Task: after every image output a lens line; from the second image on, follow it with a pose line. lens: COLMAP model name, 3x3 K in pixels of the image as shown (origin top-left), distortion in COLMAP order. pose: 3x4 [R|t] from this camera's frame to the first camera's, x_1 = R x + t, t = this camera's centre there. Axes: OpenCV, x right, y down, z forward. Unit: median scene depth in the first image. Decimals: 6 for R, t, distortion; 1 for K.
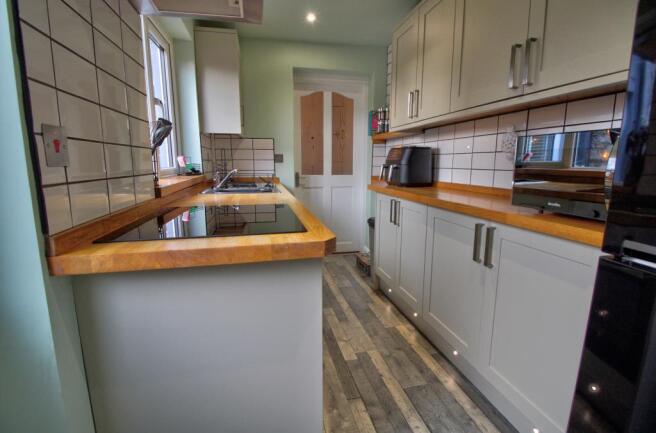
lens RADIAL K [[306.1, 0, 327.5], [0, 306.1, 214.4], [0, 0, 1]] dist [-0.014514, -0.007725]
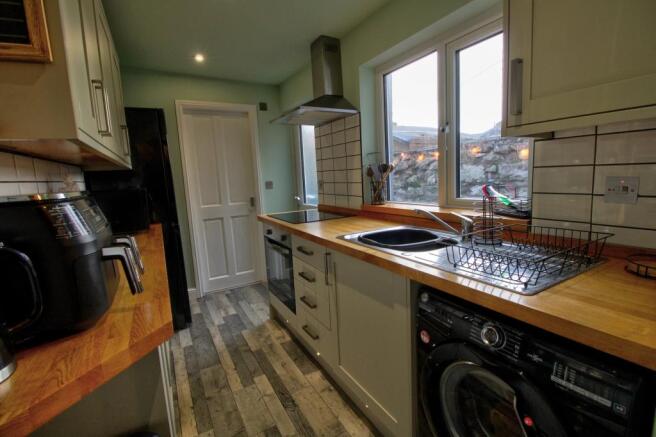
lens RADIAL K [[306.1, 0, 328.2], [0, 306.1, 217.8], [0, 0, 1]] dist [-0.014514, -0.007725]
pose [[-0.956395, 0.086591, -0.278944, 0.098617], [0.001489, 0.956476, 0.291807, -0.399214], [0.292071, 0.278667, -0.914898, 1.945403]]
